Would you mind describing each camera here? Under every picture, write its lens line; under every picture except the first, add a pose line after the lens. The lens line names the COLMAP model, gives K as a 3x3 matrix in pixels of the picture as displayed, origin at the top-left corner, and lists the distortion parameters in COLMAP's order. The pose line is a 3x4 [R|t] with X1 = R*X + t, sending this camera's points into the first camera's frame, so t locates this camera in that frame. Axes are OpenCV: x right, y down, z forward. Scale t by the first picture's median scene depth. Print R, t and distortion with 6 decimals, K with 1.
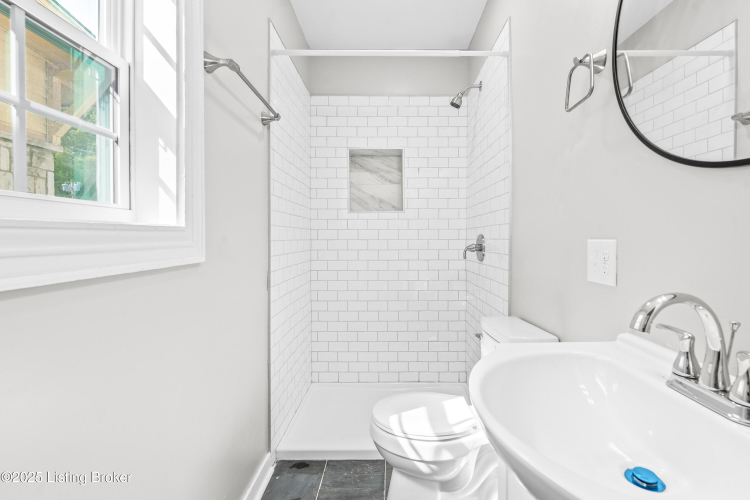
lens RADIAL K [[343.7, 0, 372.2], [0, 343.7, 252.8], [0, 0, 1]] dist [-0.009470, -0.000439]
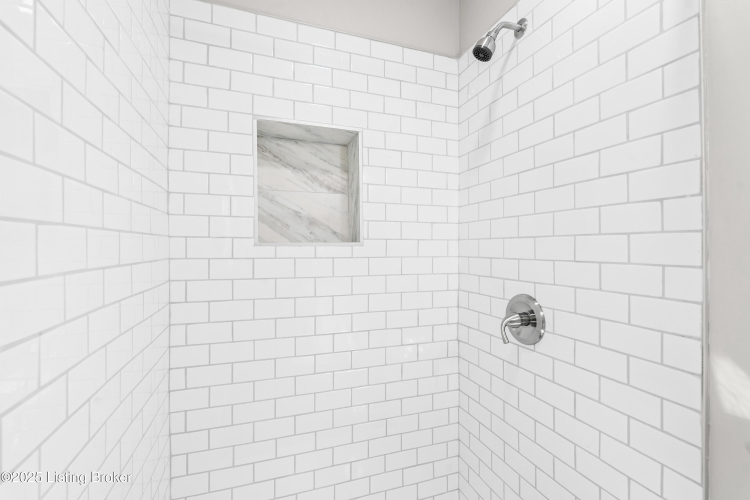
lens RADIAL K [[343.7, 0, 372.2], [0, 343.7, 252.8], [0, 0, 1]] dist [-0.009470, -0.000439]
pose [[0.935829, -0.003095, 0.352441, -0.085755], [0.011794, 0.999676, -0.022537, -0.092434], [-0.352257, 0.025248, 0.935563, 0.473052]]
